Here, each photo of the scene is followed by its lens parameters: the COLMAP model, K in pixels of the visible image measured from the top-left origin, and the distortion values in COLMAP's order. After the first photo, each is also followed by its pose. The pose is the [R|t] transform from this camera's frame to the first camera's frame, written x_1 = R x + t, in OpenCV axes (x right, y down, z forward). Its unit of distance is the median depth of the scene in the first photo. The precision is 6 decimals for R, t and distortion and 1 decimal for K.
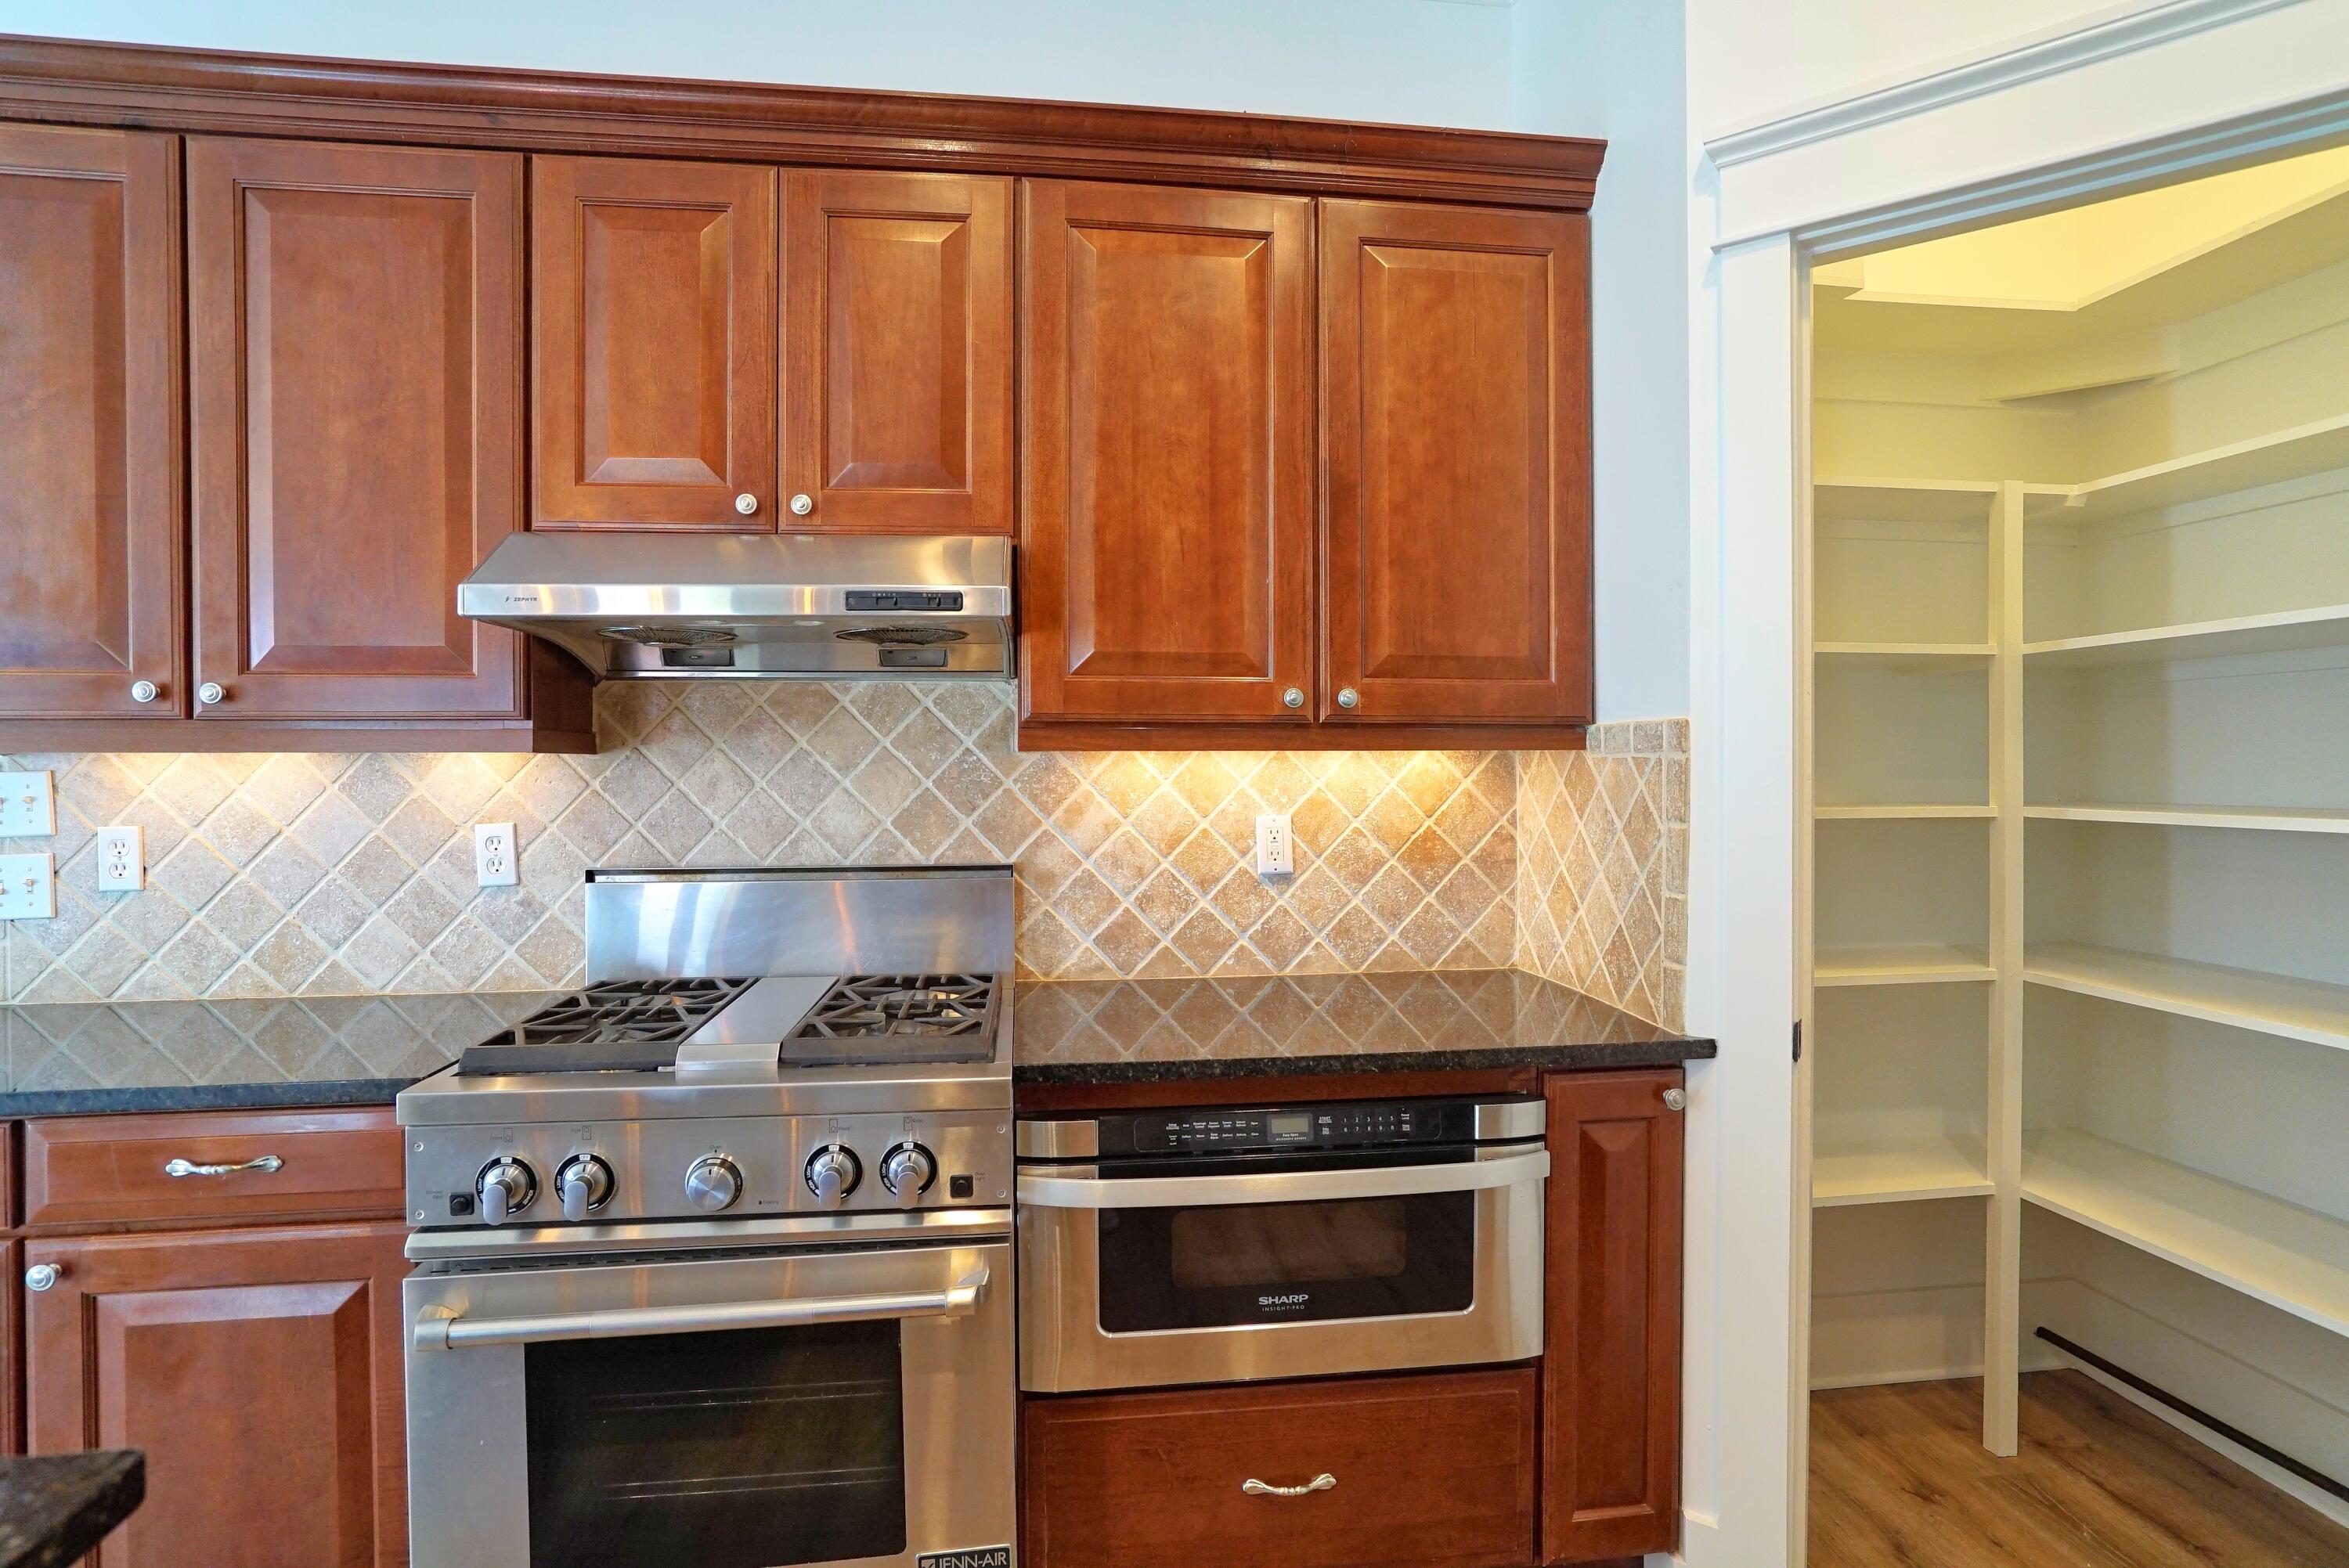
lens RADIAL K [[1207.3, 0, 1163.0], [0, 1207.3, 783.6], [0, 0, 1]] dist [-0.035949, 0.004486]
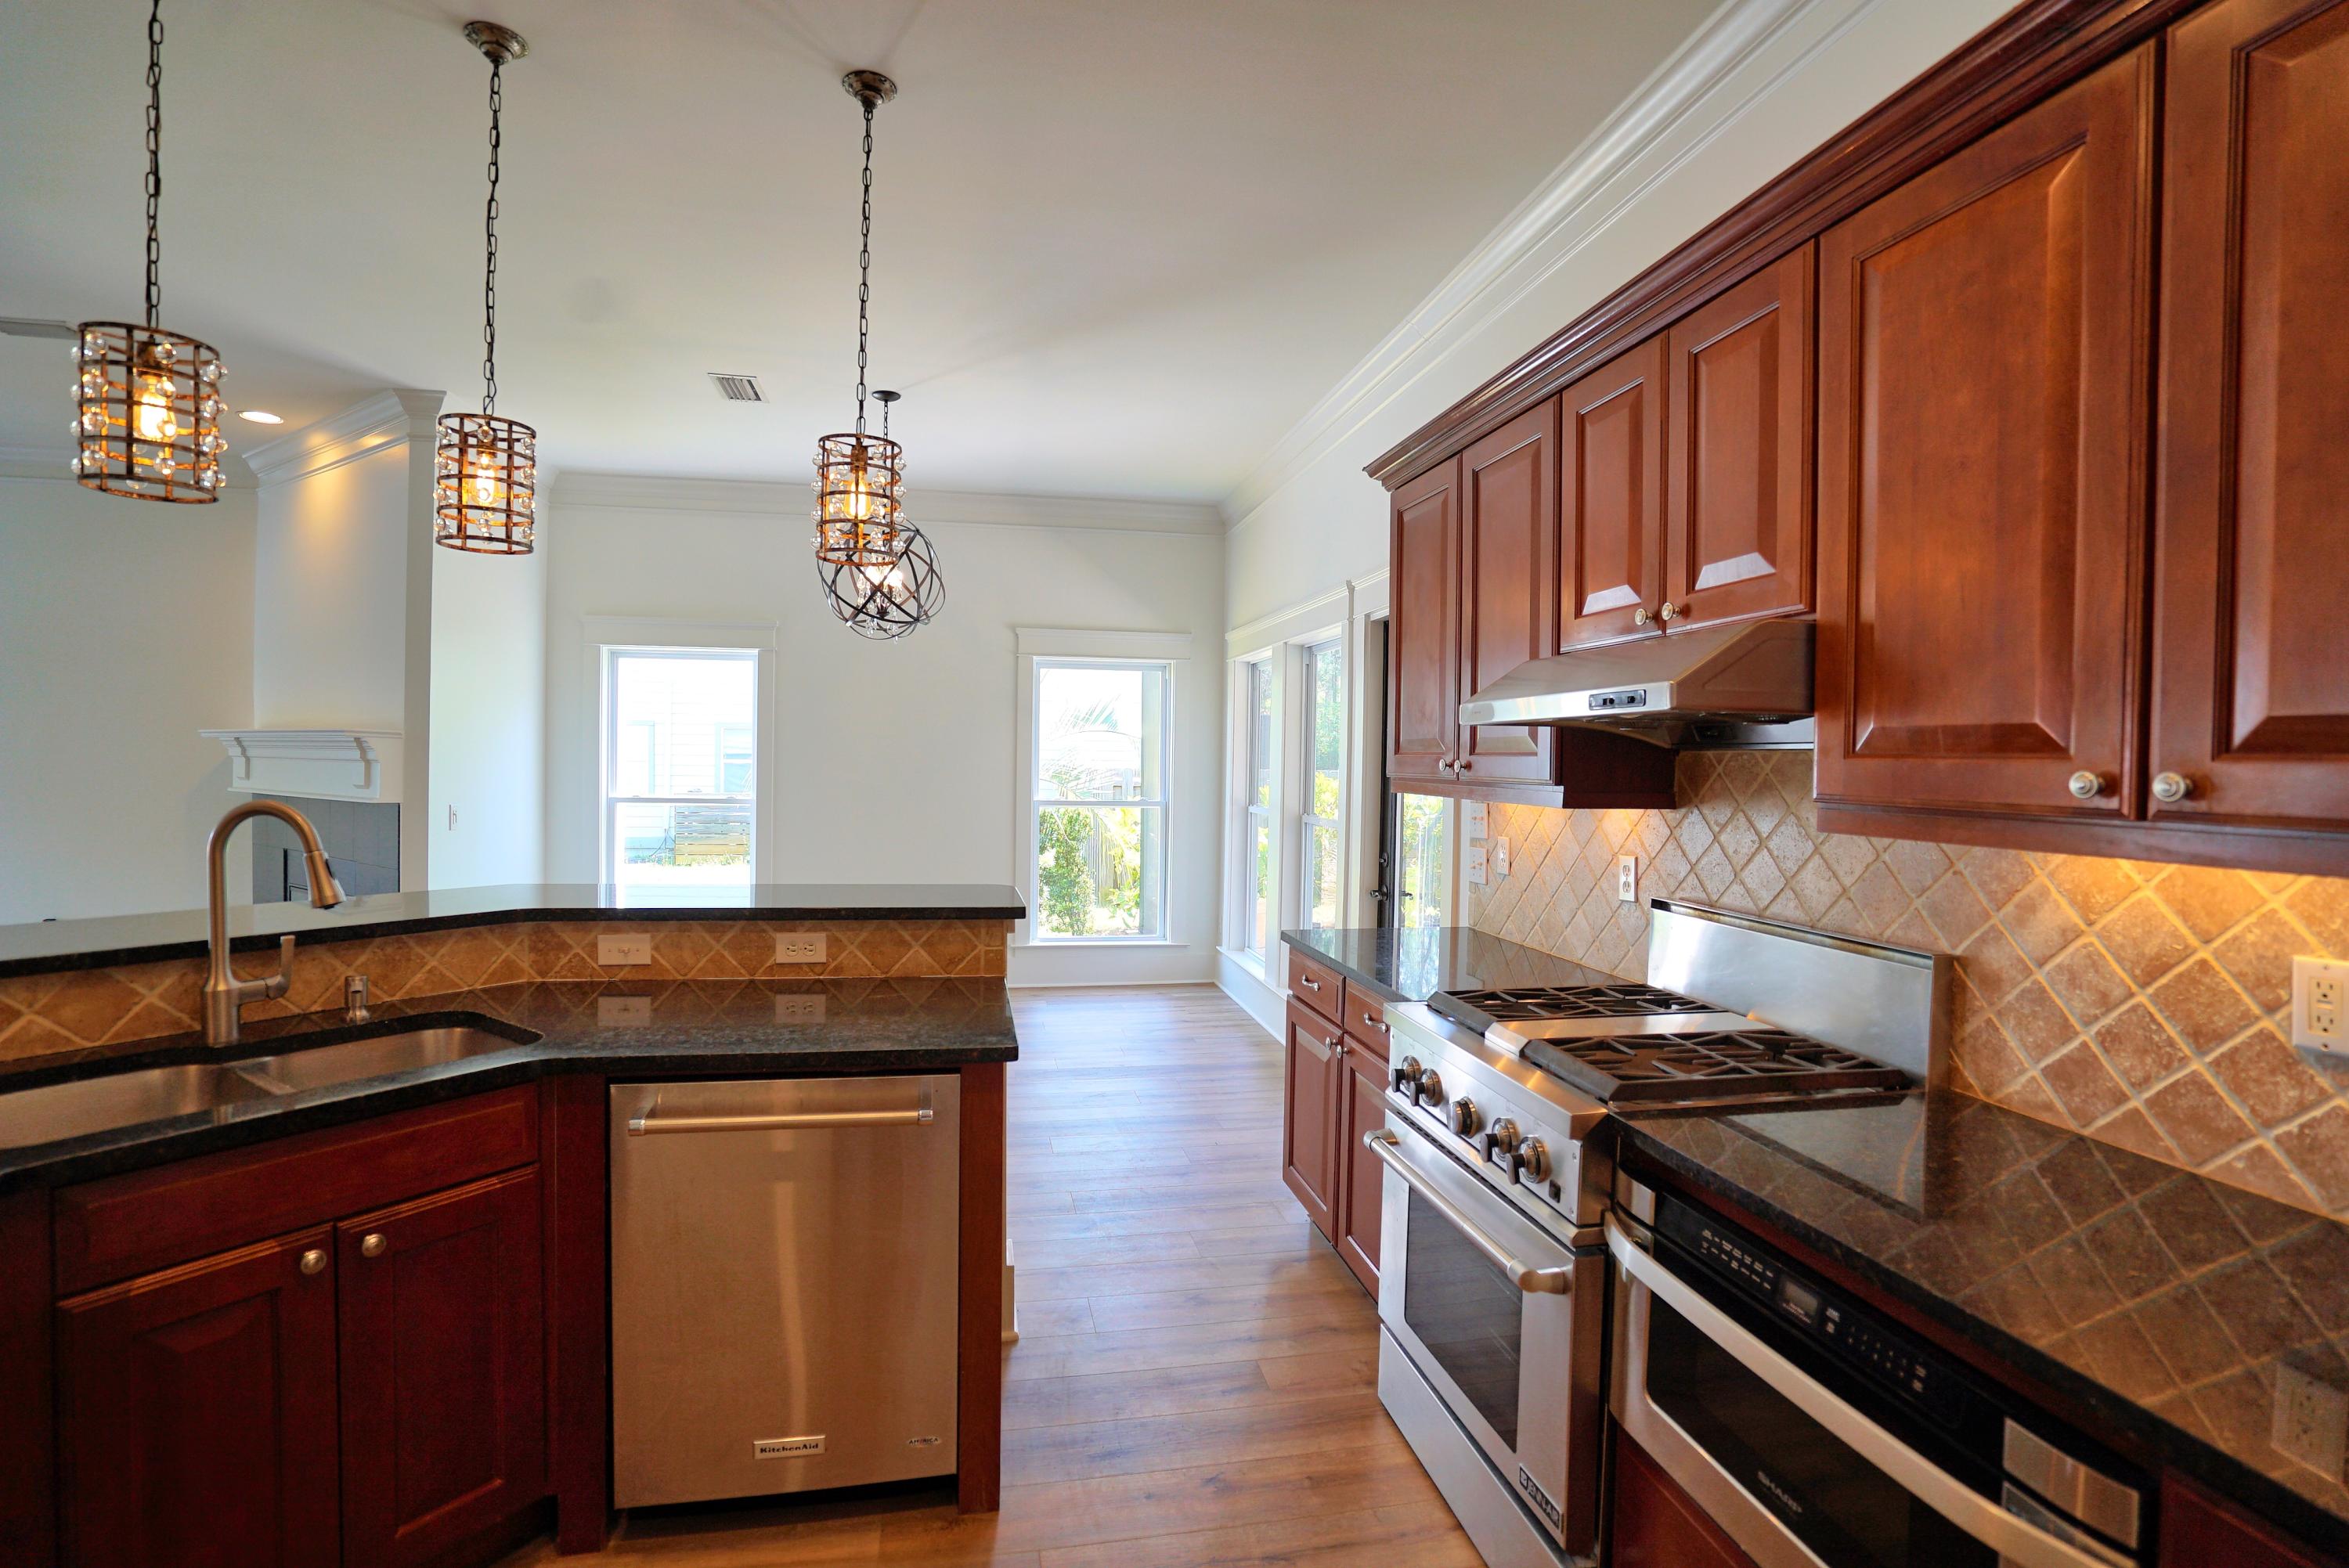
lens RADIAL K [[1081.2, 0, 1184.7], [0, 1081.2, 778.3], [0, 0, 1]] dist [-0.043508, 0.011332]
pose [[0.070197, 0.022333, -0.997283, 0.641042], [-0.031967, 0.999286, 0.020128, -0.065243], [0.997021, 0.030468, 0.070861, 0.400021]]
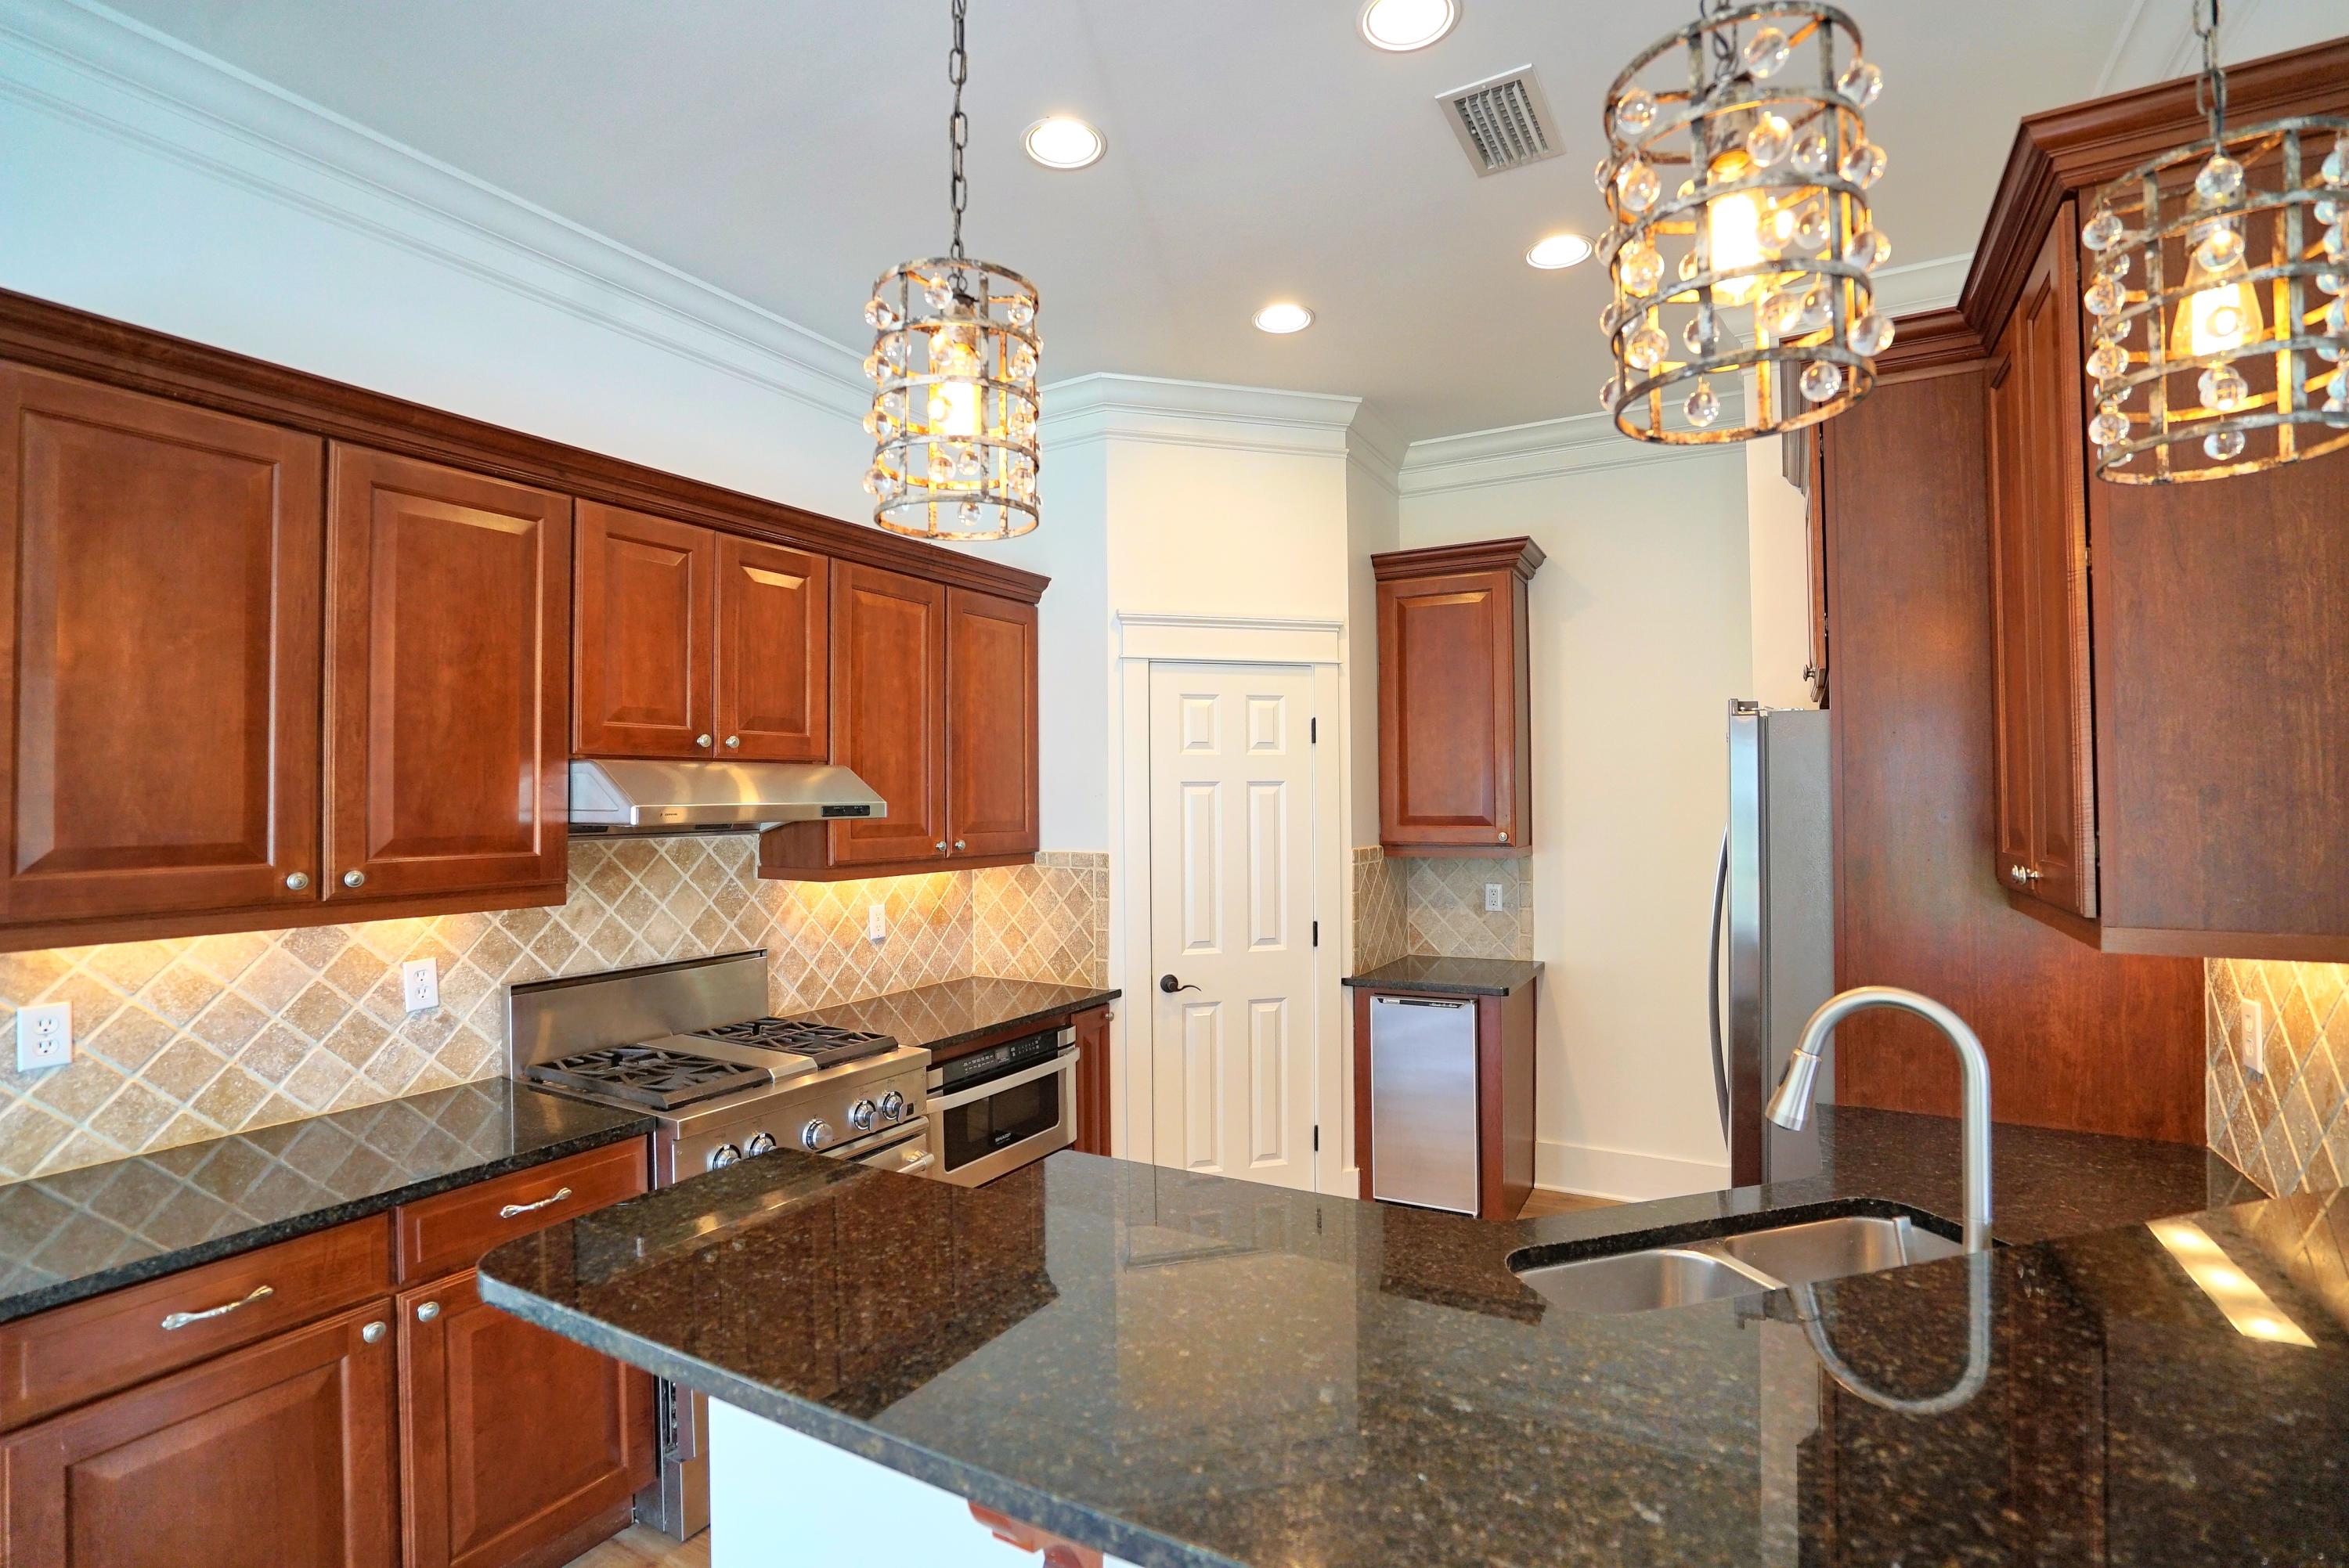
lens RADIAL K [[1081.2, 0, 1169.7], [0, 1081.2, 783.8], [0, 0, 1]] dist [-0.043508, 0.011332]
pose [[0.614897, 0.009321, 0.788552, -0.964363], [0.017151, 0.999536, -0.025189, -0.112670], [-0.788421, 0.029013, 0.614452, -0.330634]]
